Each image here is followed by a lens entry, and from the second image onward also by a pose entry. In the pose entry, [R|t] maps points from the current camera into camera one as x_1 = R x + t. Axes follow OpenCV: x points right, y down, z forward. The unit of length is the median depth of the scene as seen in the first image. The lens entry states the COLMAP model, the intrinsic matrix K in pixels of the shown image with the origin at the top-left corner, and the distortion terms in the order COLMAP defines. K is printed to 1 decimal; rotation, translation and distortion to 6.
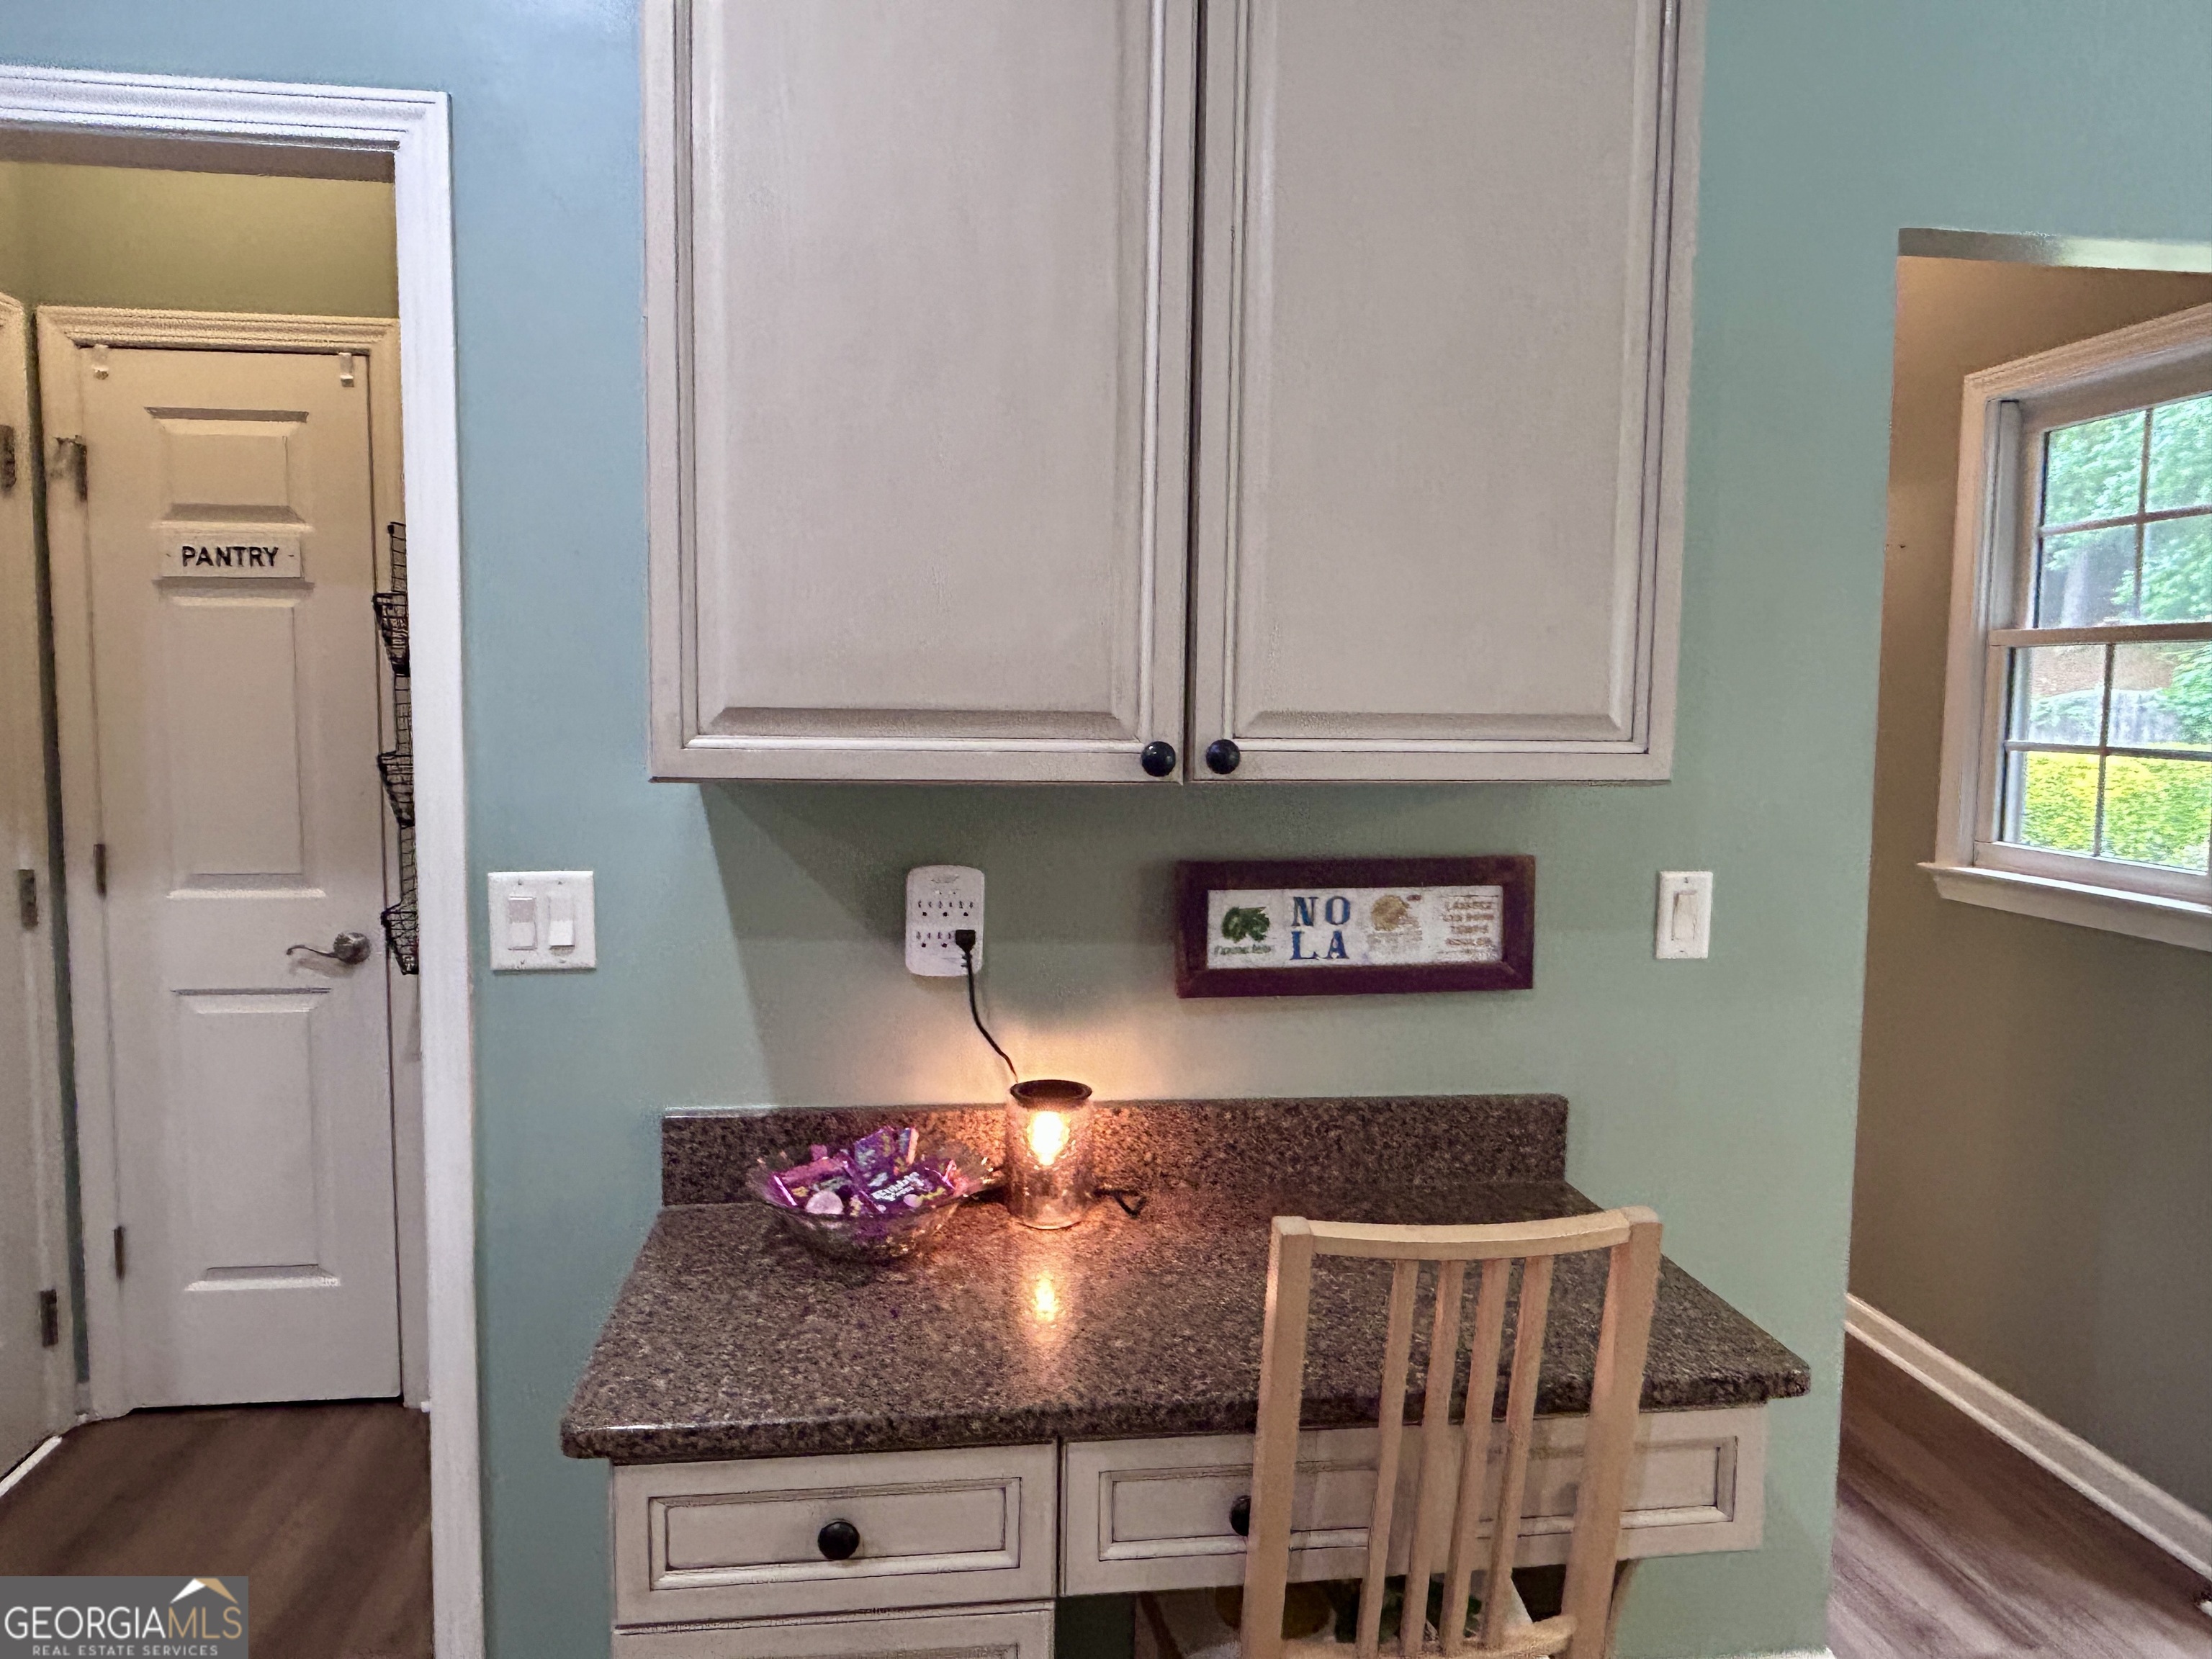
lens RADIAL K [[1541.8, 0, 1106.0], [0, 1541.8, 829.5], [0, 0, 1]] dist [-0.002194, -0.000596]
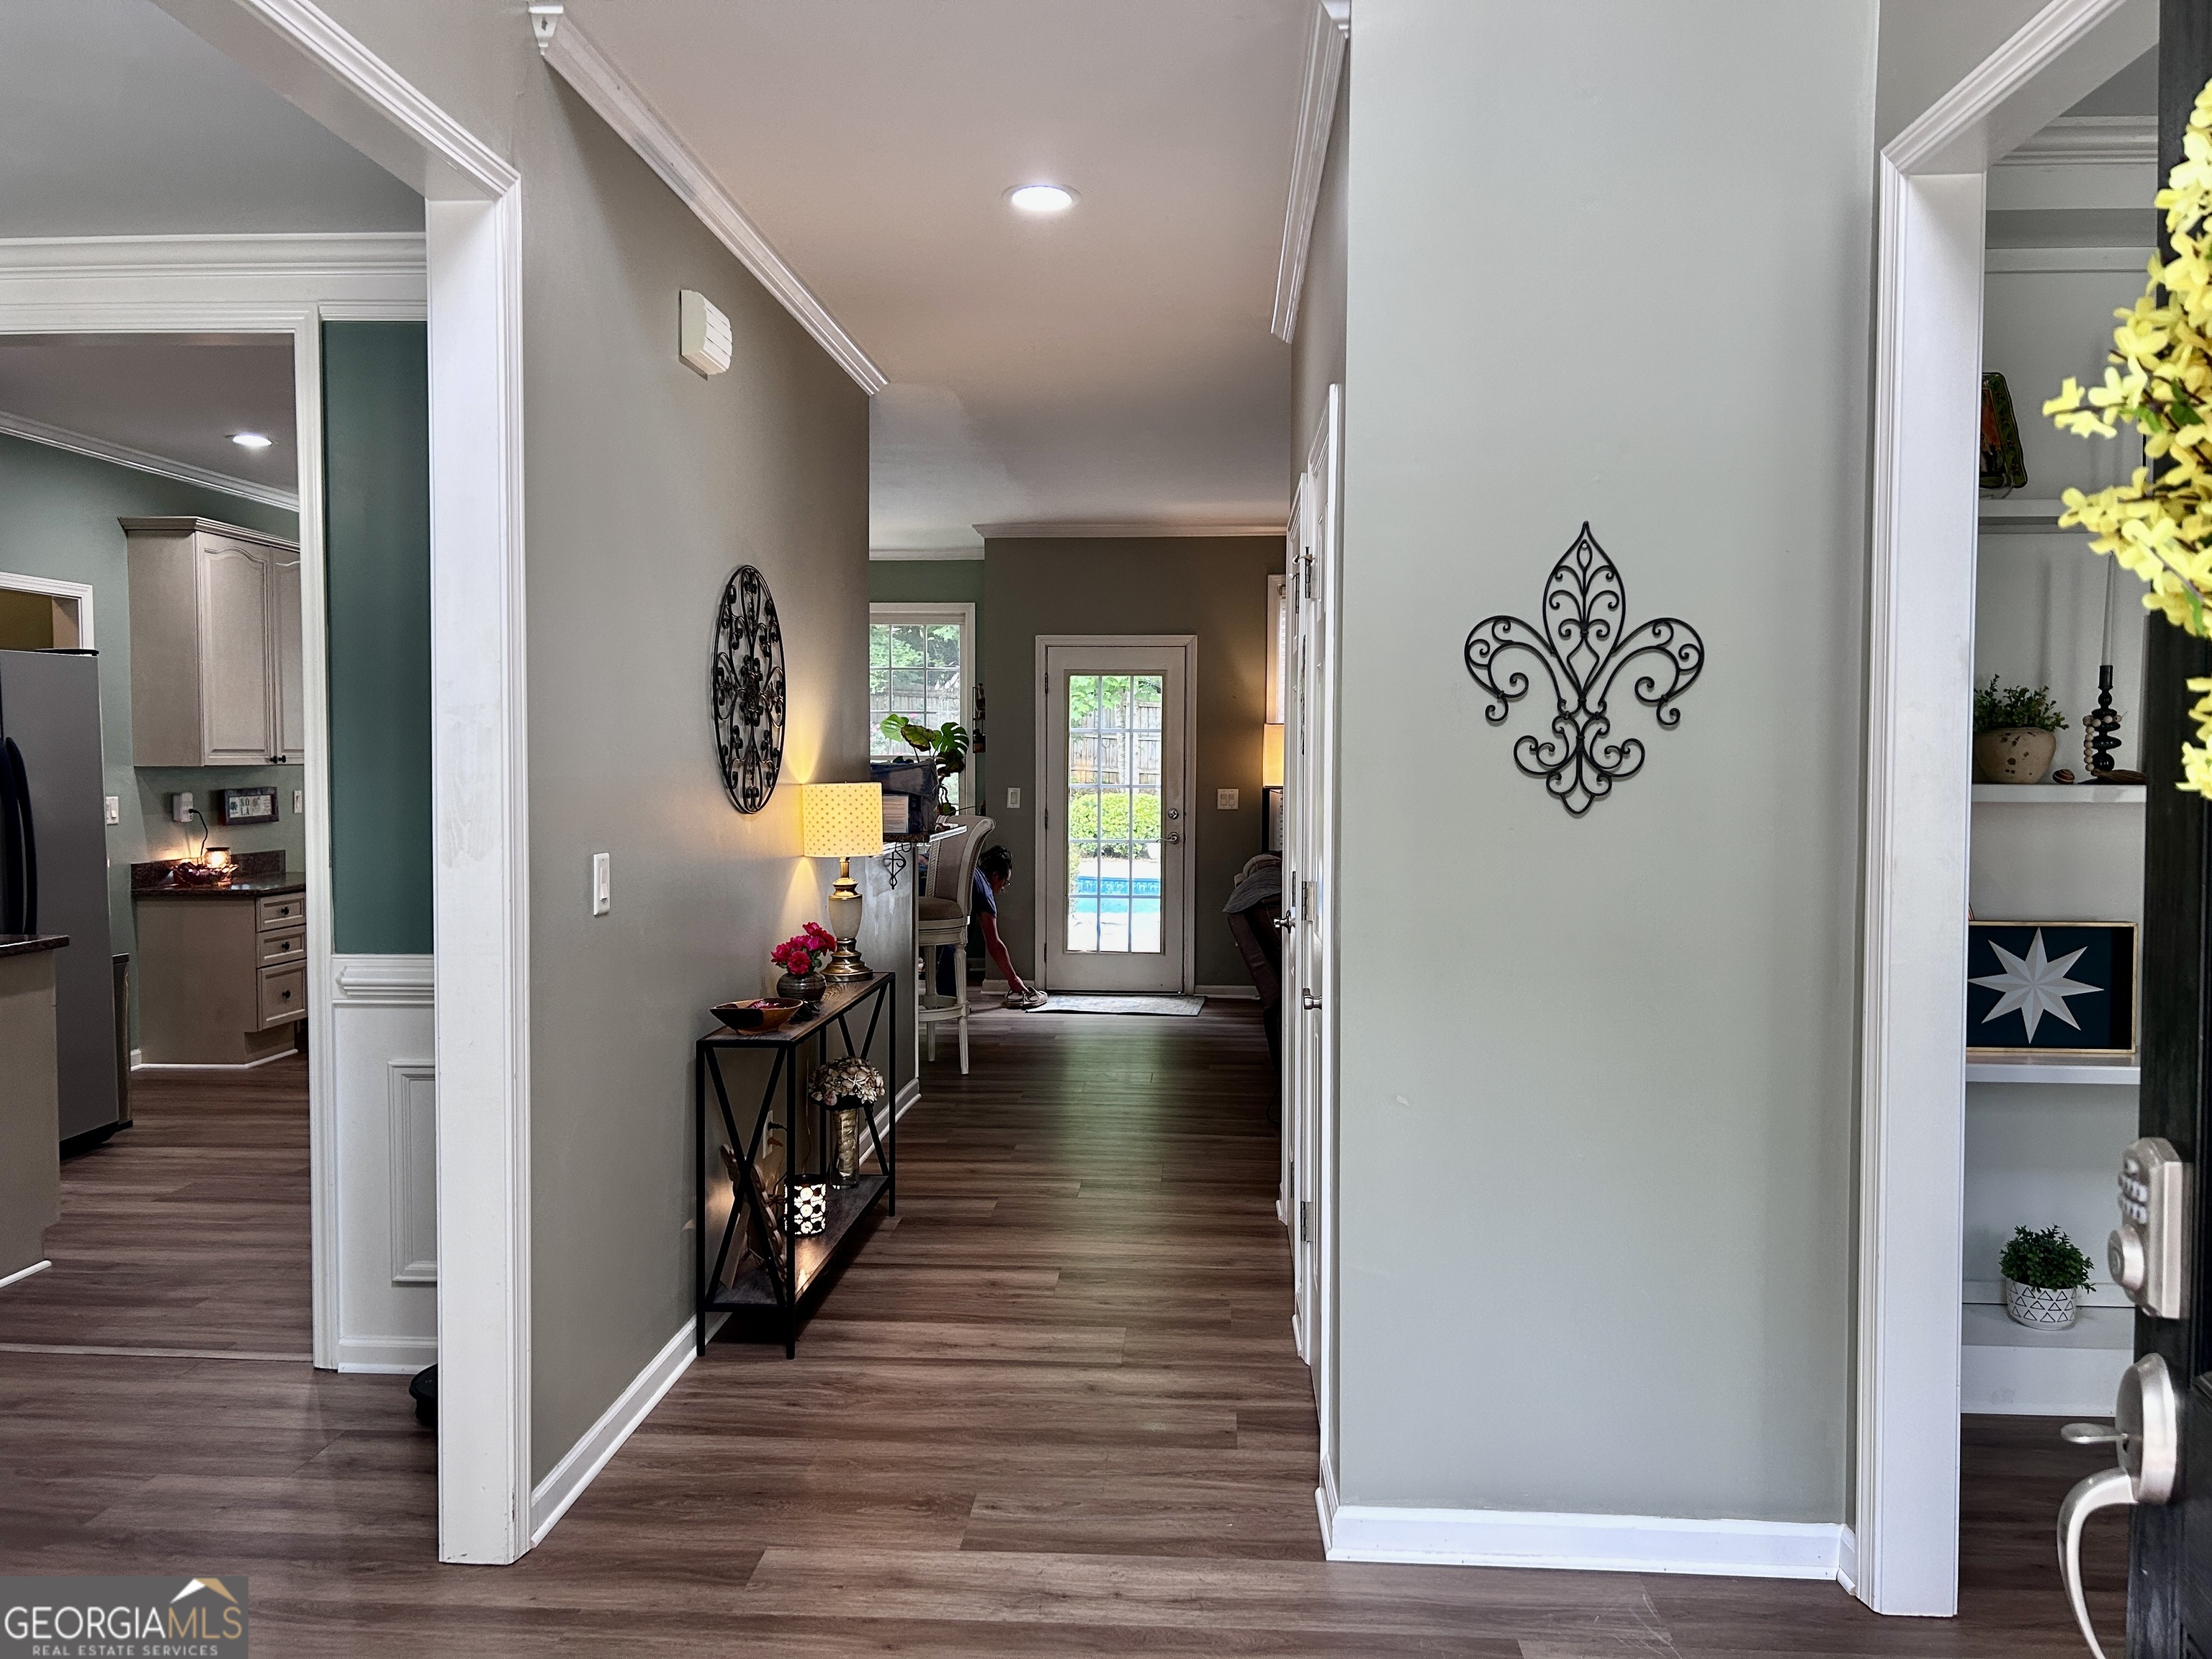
lens RADIAL K [[1672.2, 0, 1106.0], [0, 1672.2, 829.5], [0, 0, 1]] dist [0.056846, -0.000615]
pose [[0.197511, -0.054823, 0.978766, -3.589234], [0.085112, 0.995624, 0.038592, 0.139527], [-0.976599, 0.075682, 0.201313, -1.957083]]
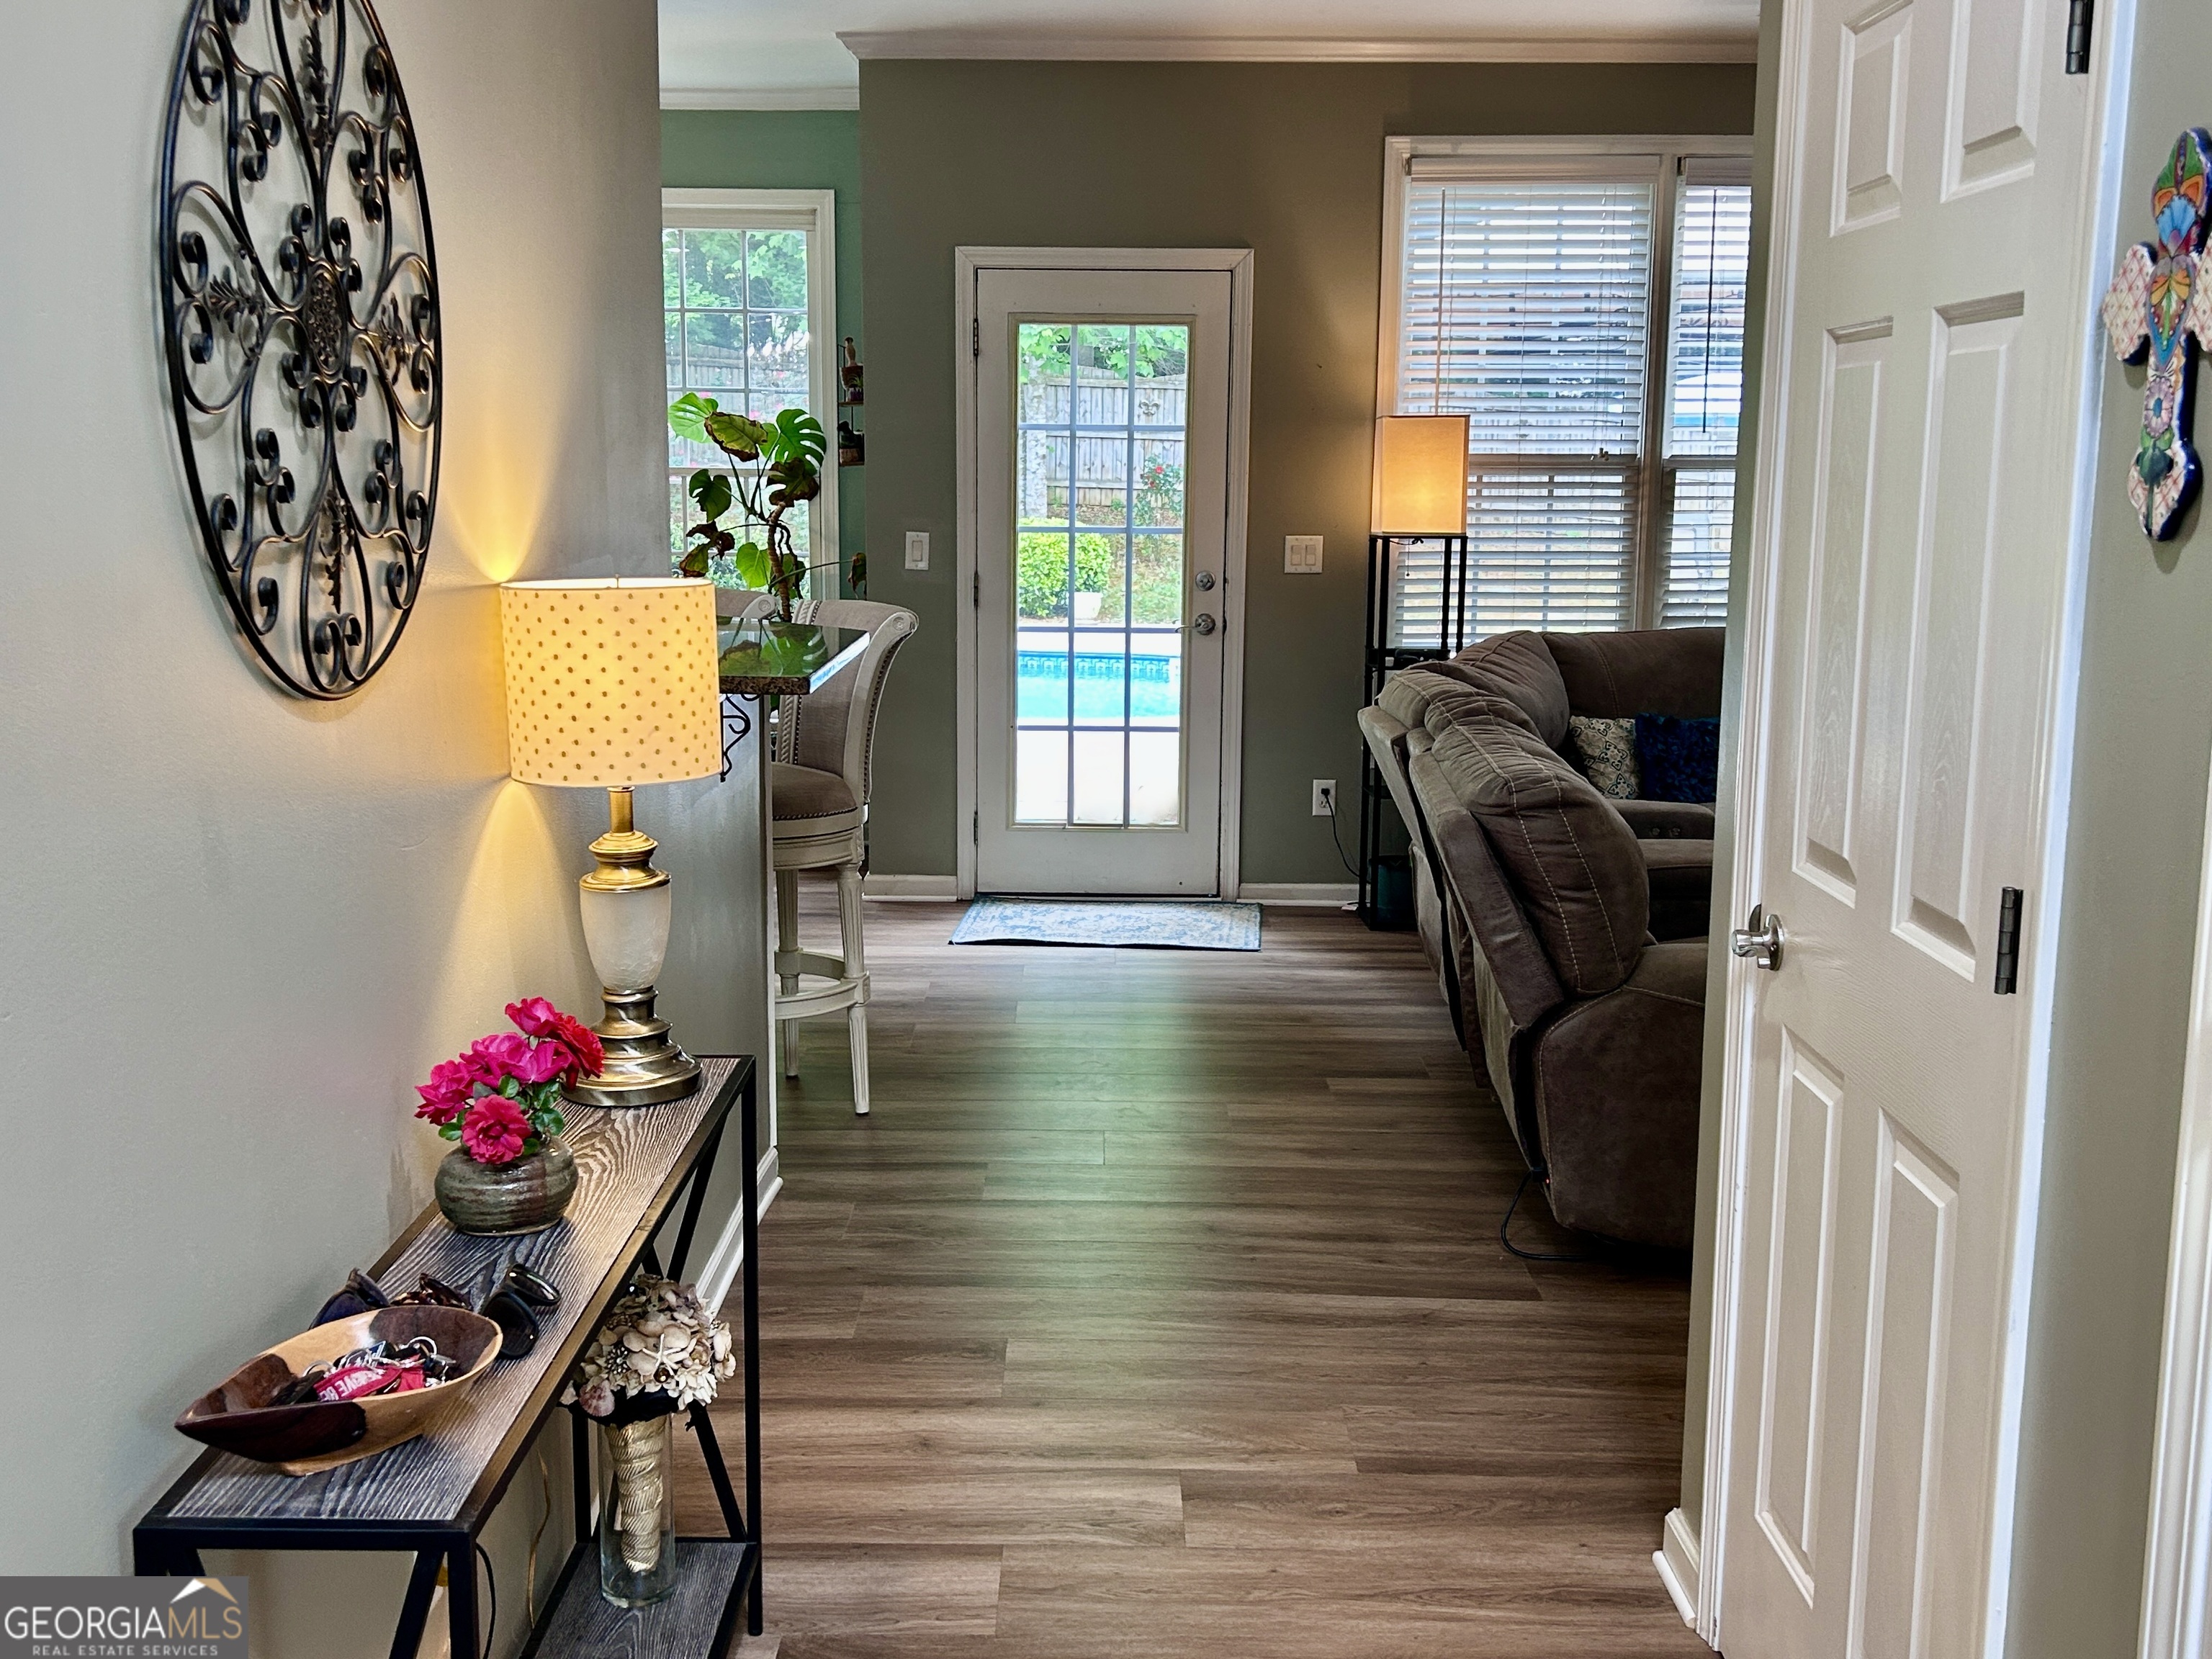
lens RADIAL K [[2277.1, 0, 1094.2], [0, 2277.1, 824.0], [0, 0, 1]] dist [0.045722, -0.023279]
pose [[0.142537, -0.169598, 0.975151, -2.271698], [0.081217, 0.983892, 0.159247, 0.077475], [-0.986452, 0.056500, 0.154016, -1.466275]]
